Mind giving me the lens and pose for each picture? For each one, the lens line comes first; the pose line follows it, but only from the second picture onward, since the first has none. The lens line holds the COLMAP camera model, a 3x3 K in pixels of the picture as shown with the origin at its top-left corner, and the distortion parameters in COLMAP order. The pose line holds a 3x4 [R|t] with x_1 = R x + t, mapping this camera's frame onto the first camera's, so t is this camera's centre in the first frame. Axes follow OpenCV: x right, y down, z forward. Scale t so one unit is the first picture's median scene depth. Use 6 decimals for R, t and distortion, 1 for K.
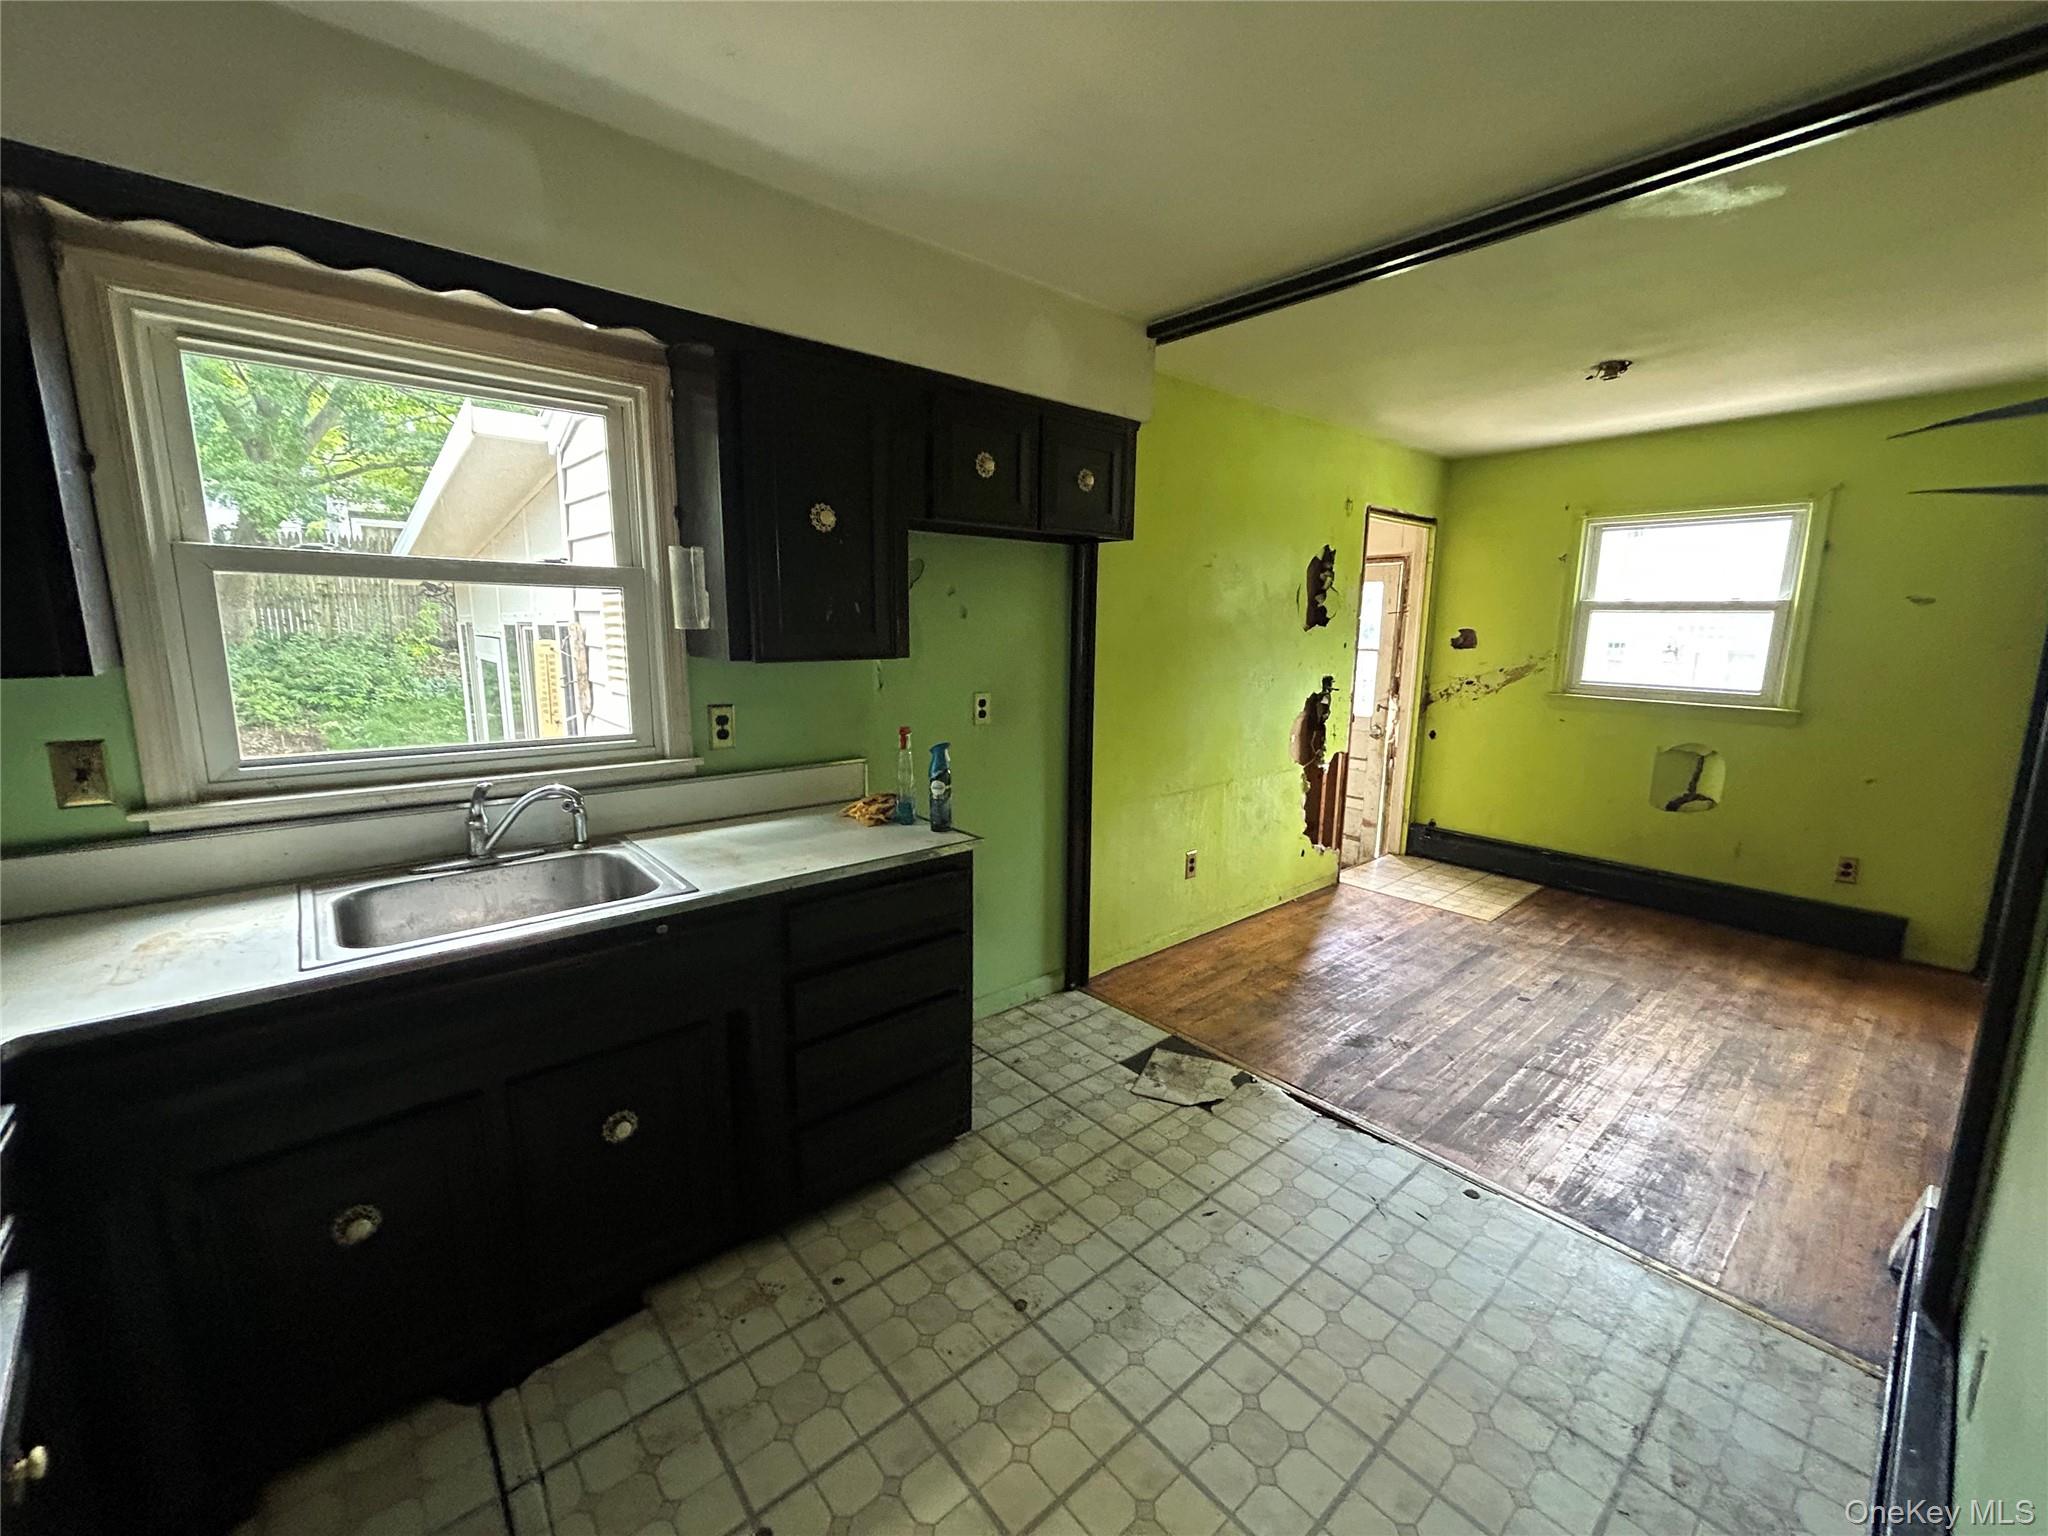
lens RADIAL K [[825.4, 0, 1029.8], [0, 825.4, 762.3], [0, 0, 1]] dist [0.000622, 0.000486]
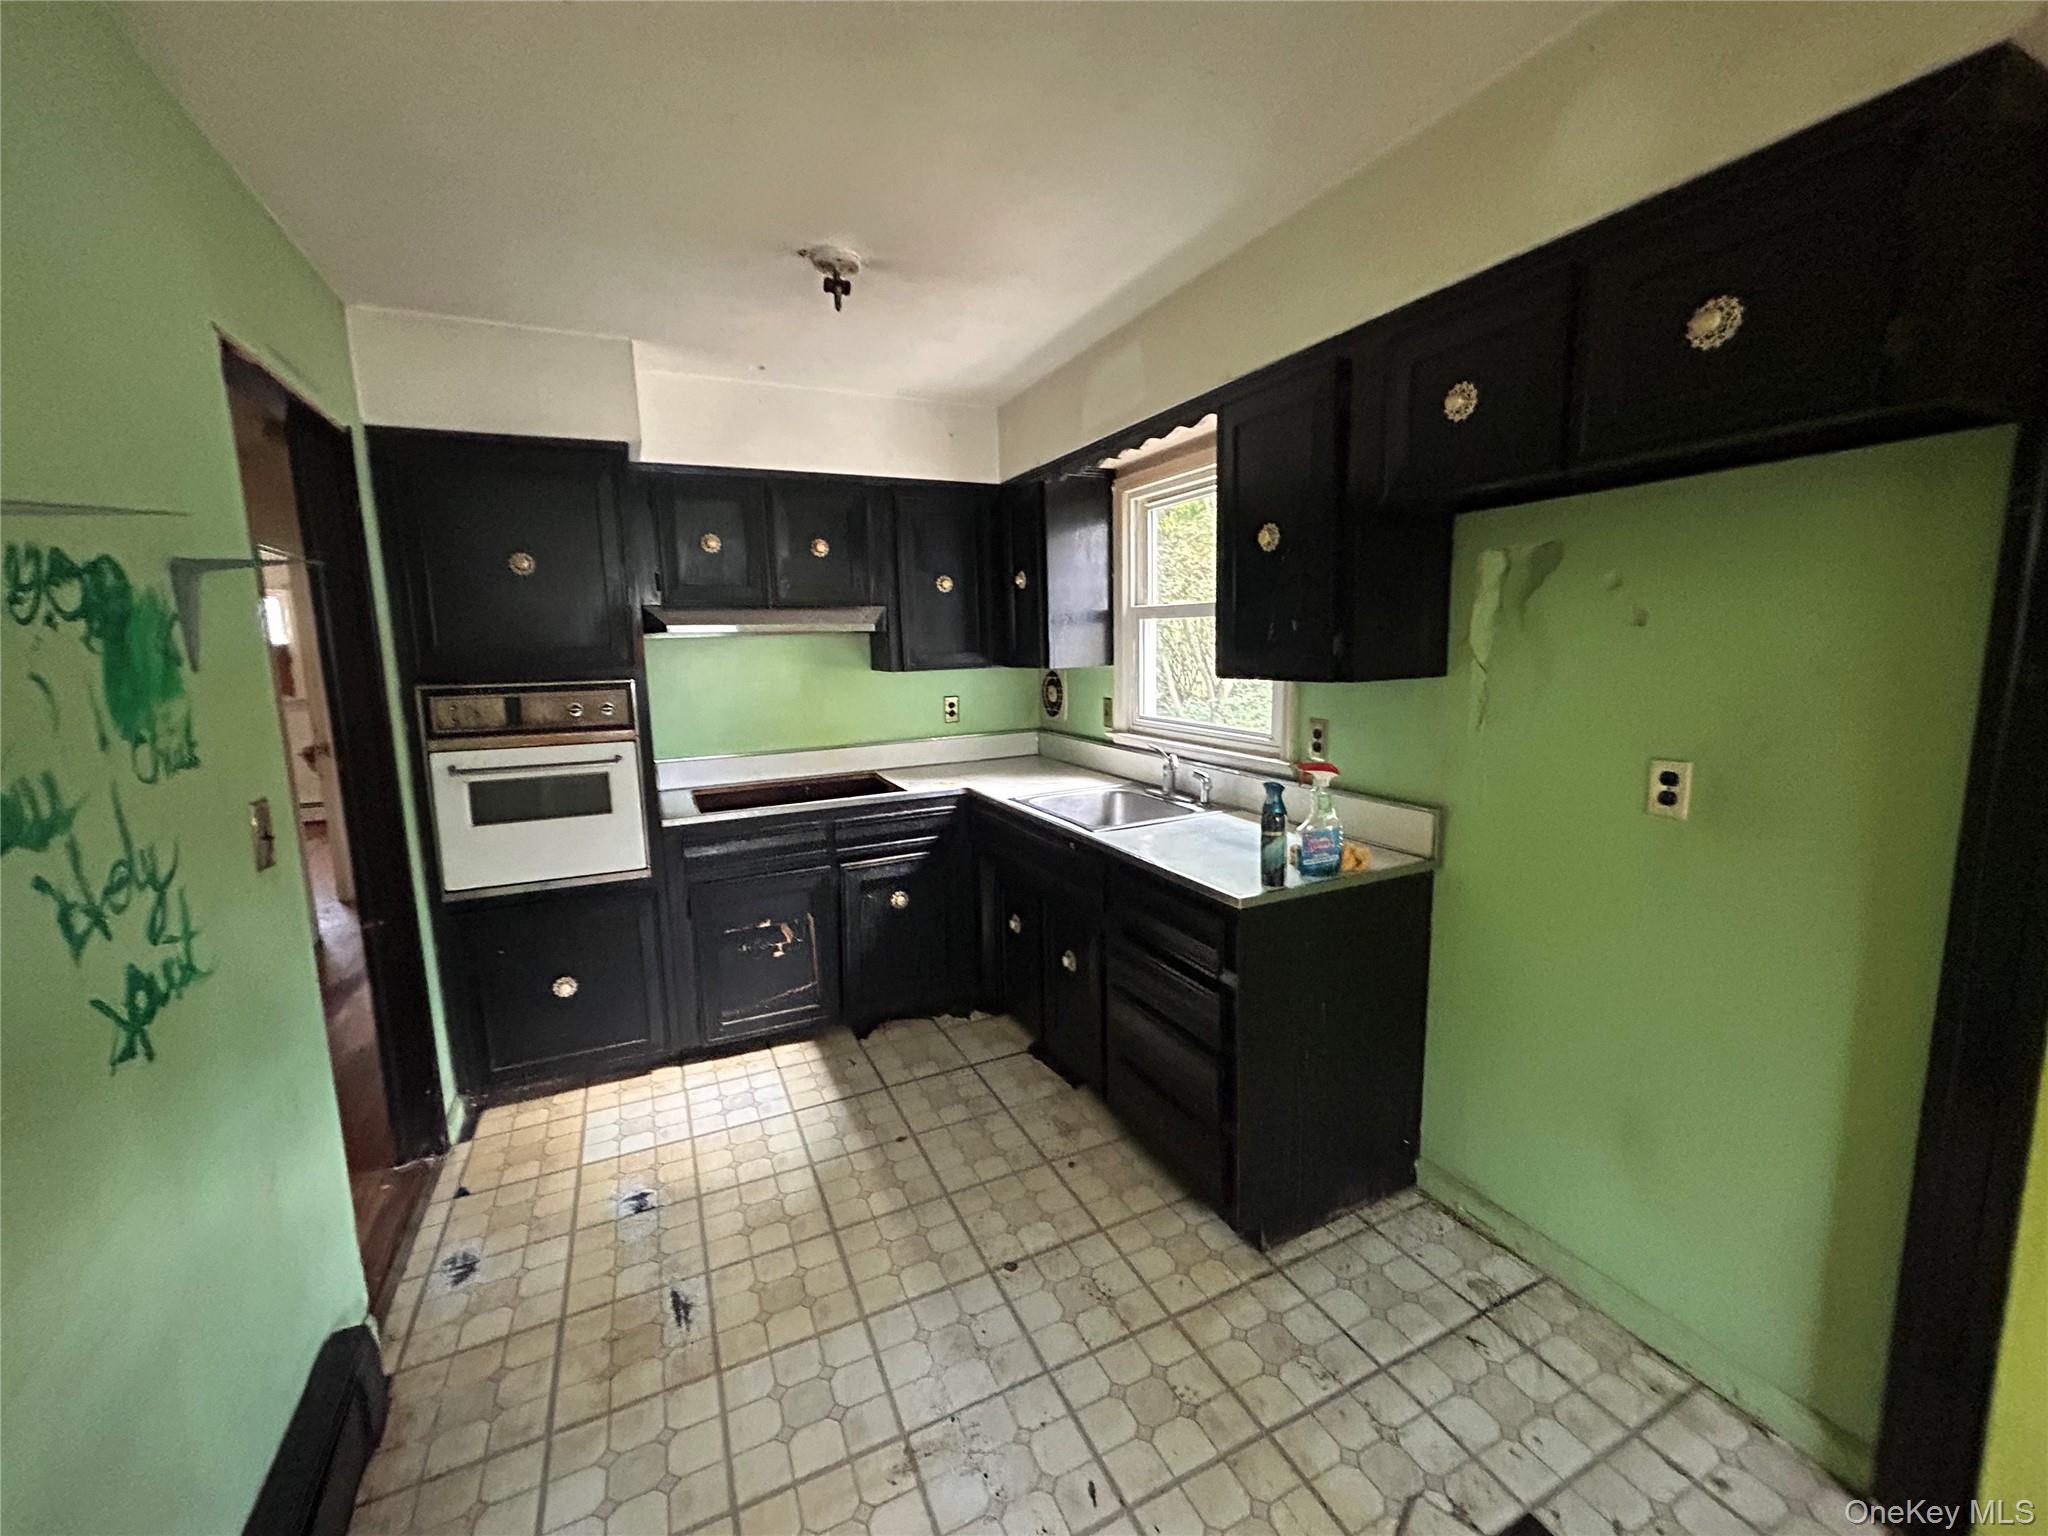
lens RADIAL K [[825.4, 0, 1029.8], [0, 825.4, 762.3], [0, 0, 1]] dist [0.000622, 0.000486]
pose [[-0.262261, 0.137912, -0.955091, 0.938122], [-0.140493, 0.973733, 0.179182, -0.195844], [0.954715, 0.181176, -0.235996, 1.159746]]
